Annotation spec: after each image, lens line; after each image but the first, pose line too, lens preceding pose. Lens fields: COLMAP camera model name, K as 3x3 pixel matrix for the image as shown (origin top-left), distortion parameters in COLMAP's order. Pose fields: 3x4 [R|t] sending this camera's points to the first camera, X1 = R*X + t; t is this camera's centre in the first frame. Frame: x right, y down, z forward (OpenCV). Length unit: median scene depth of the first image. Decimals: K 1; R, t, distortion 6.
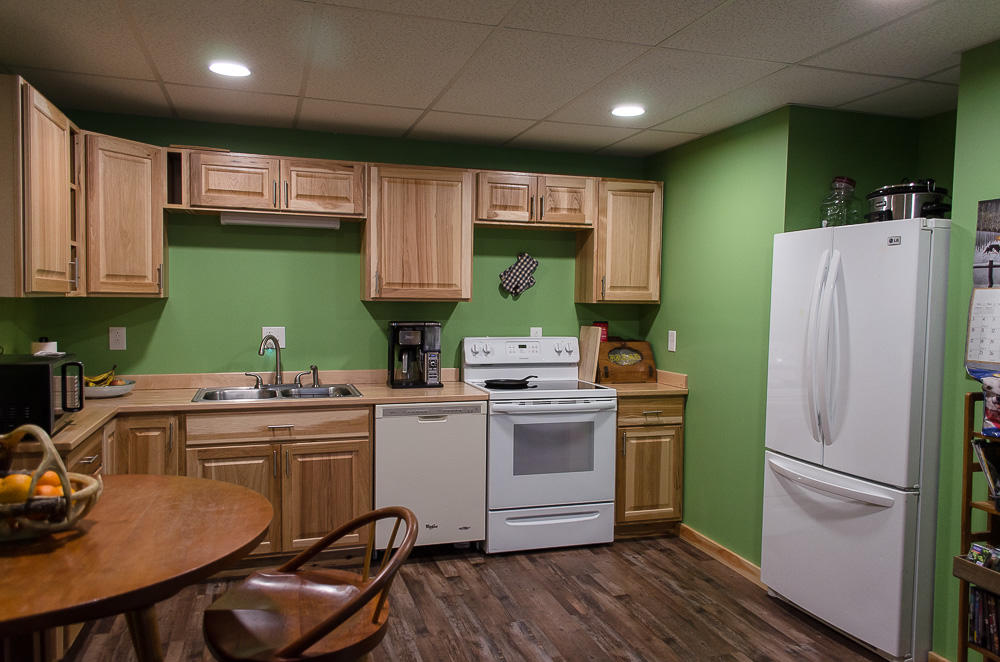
lens RADIAL K [[767.4, 0, 512.8], [0, 767.4, 337.4], [0, 0, 1]] dist [0.048610, -0.036140]
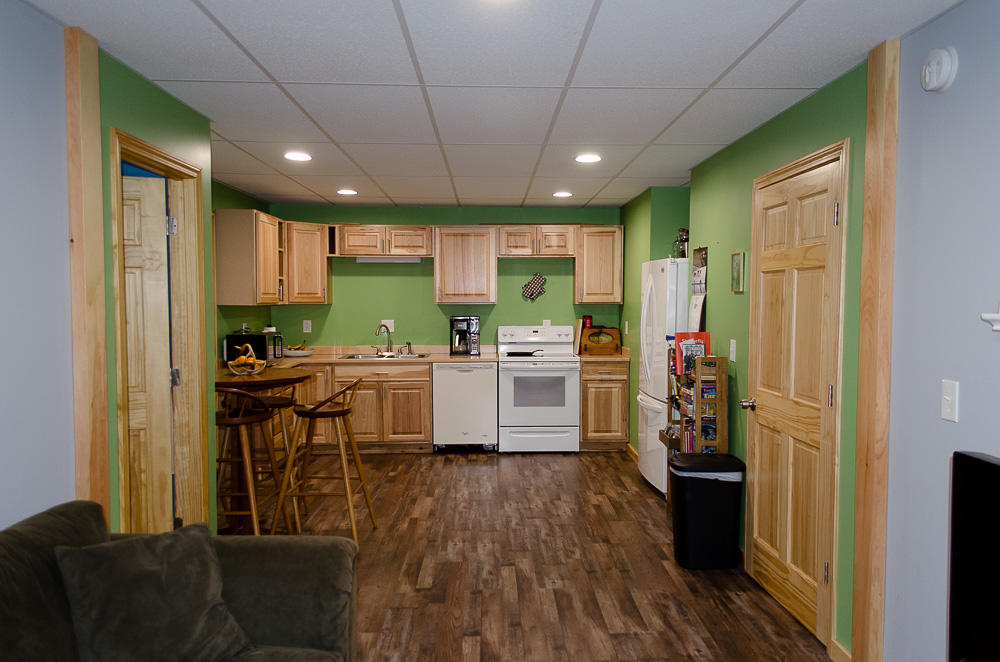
lens RADIAL K [[767.4, 0, 514.9], [0, 767.4, 337.2], [0, 0, 1]] dist [0.048610, -0.036140]
pose [[0.961644, 0.000915, -0.274300, 0.465072], [-0.001267, 0.999999, -0.001109, 0.028500], [0.274299, 0.001414, 0.961643, -0.623185]]
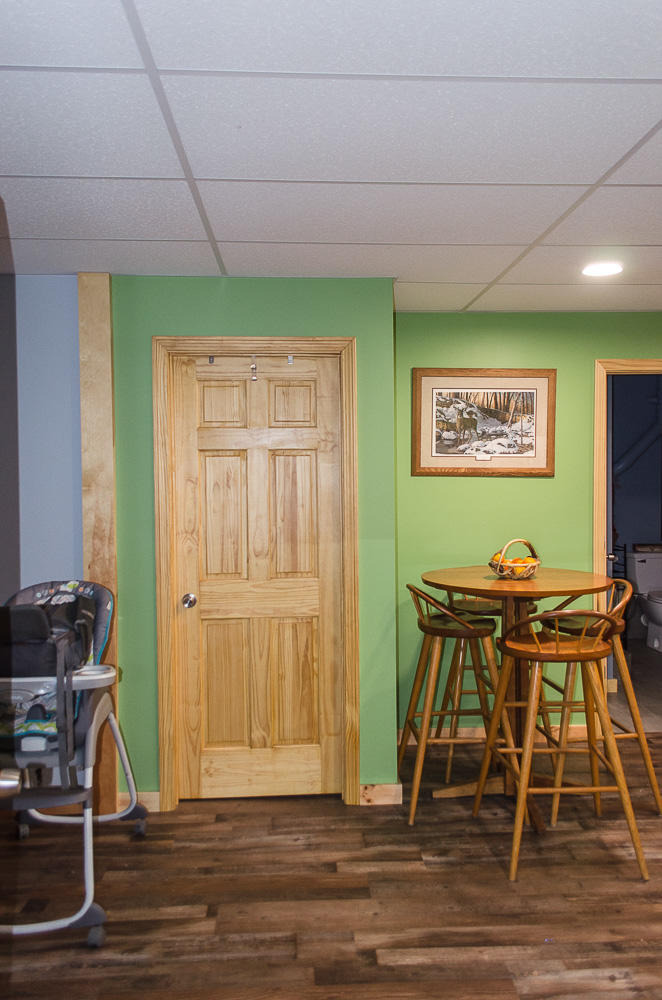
lens RADIAL K [[764.4, 0, 334.6], [0, 764.4, 495.0], [0, 0, 1]] dist [0.038888, -0.019567]
pose [[-0.255886, 0.014569, -0.966597, 0.656206], [-0.048468, 0.998436, 0.027879, -0.023608], [0.965491, 0.053983, -0.254780, 0.336336]]
